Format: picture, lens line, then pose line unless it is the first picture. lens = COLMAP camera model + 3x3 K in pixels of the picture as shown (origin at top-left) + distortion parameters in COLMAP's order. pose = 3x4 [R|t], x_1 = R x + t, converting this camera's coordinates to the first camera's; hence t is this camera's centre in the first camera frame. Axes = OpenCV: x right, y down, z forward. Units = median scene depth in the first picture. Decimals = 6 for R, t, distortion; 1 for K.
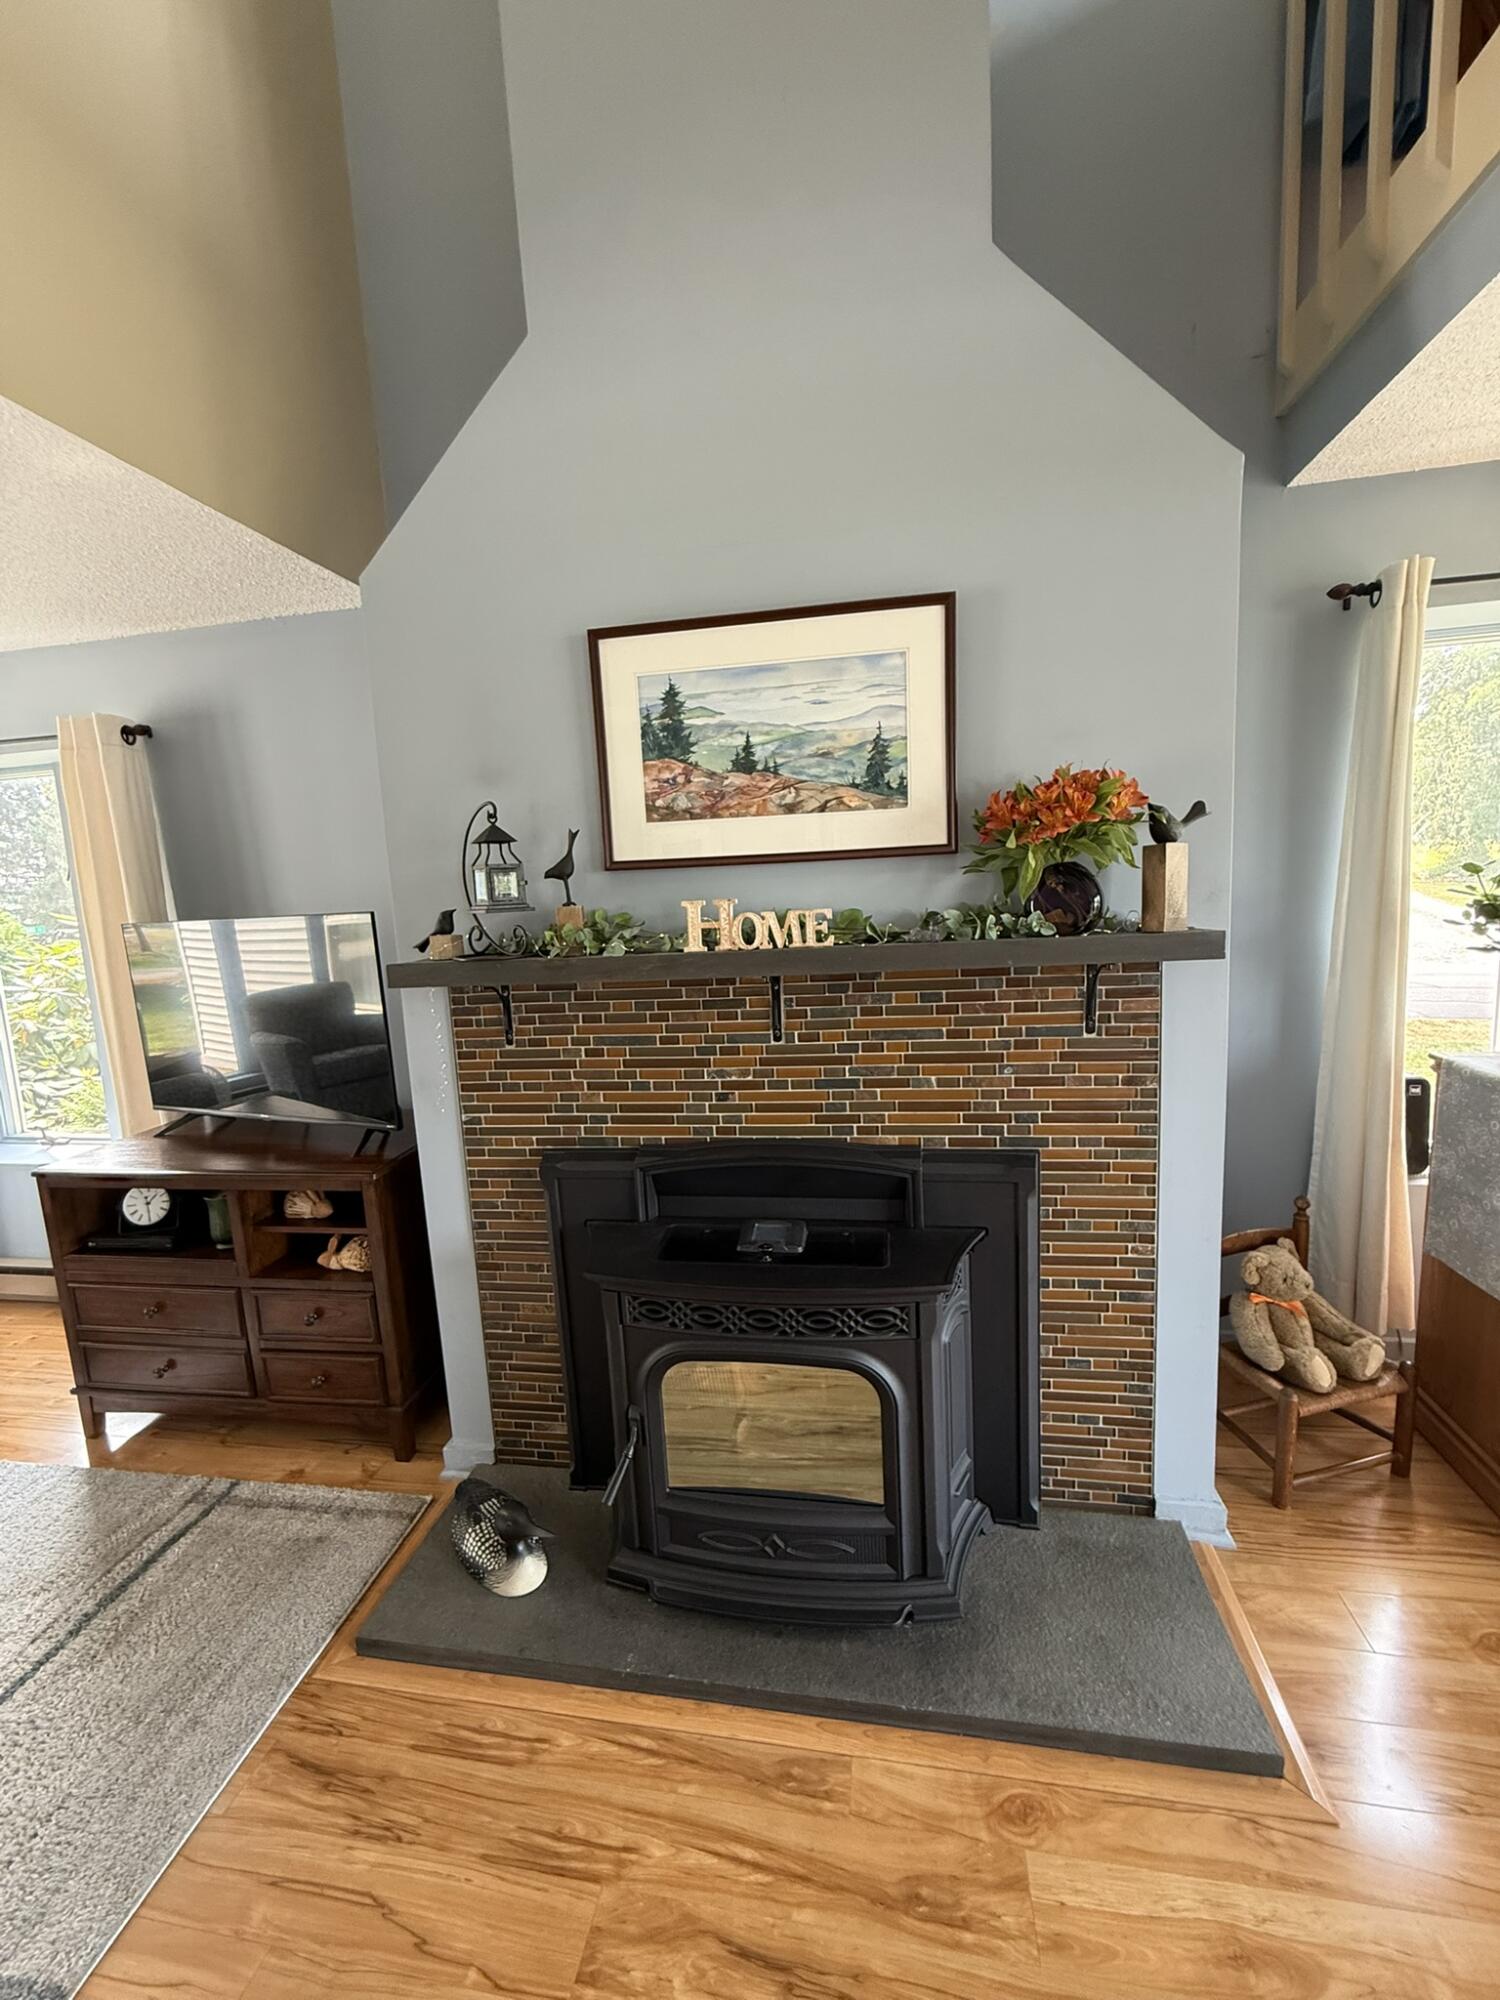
lens RADIAL K [[796.7, 0, 749.5], [0, 796.7, 999.1], [0, 0, 1]] dist [-0.009935, 0.000082]
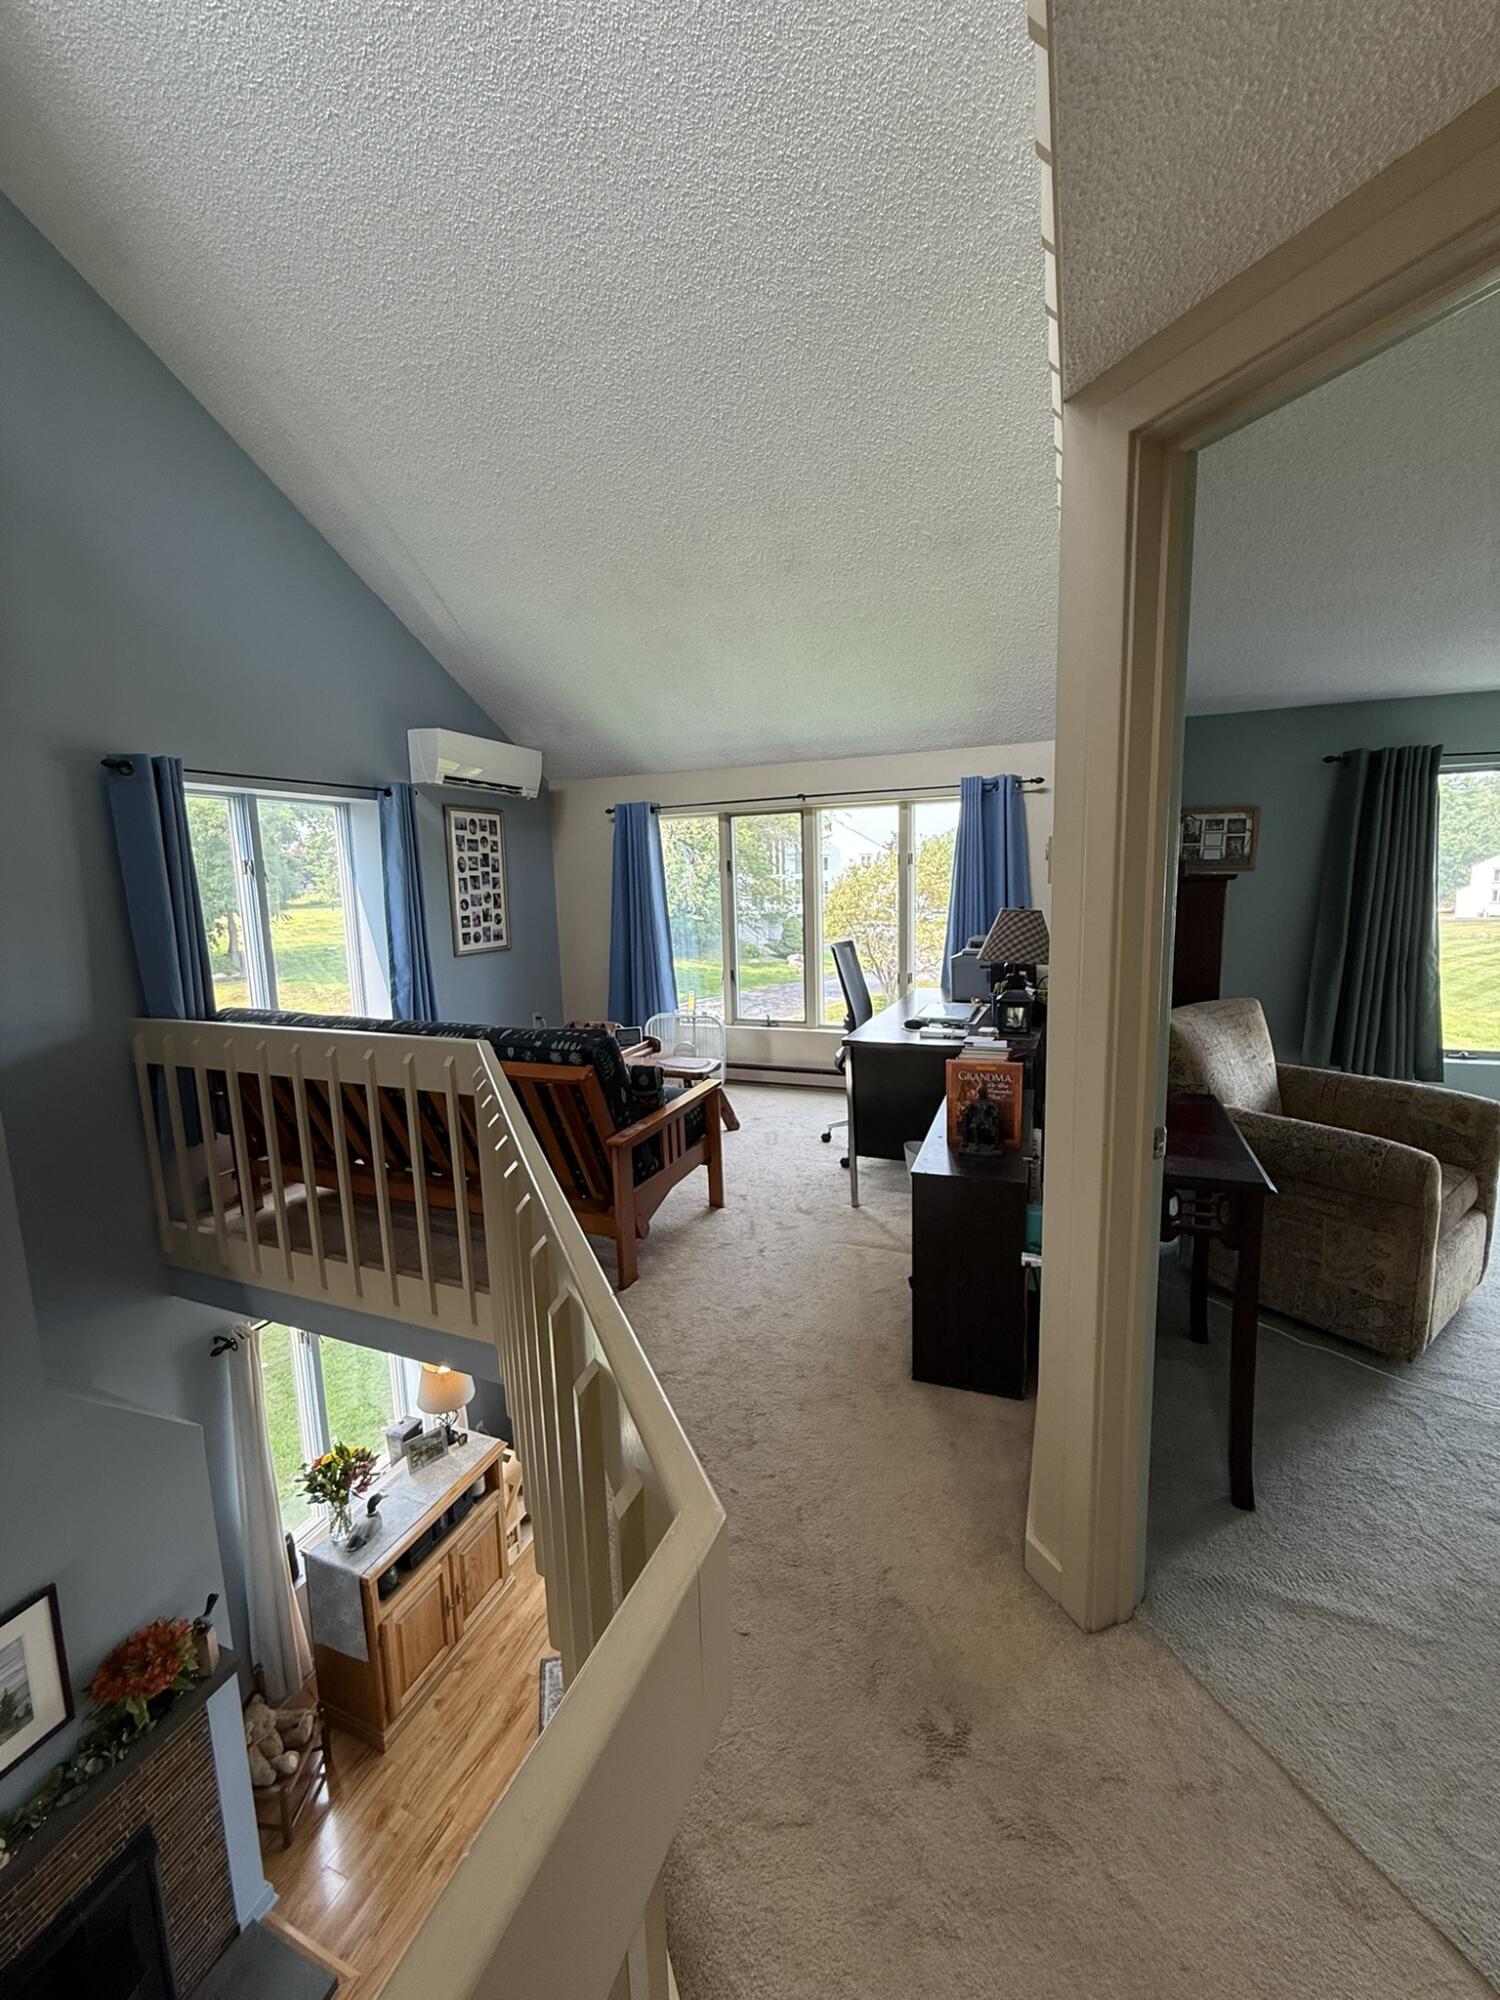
lens RADIAL K [[796.7, 0, 748.2], [0, 796.7, 993.3], [0, 0, 1]] dist [-0.009935, 0.000082]
pose [[0.215493, -0.085689, 0.972738, -0.852235], [0.152862, 0.986822, 0.053066, -1.472228], [-0.964467, 0.137259, 0.225752, -0.880528]]
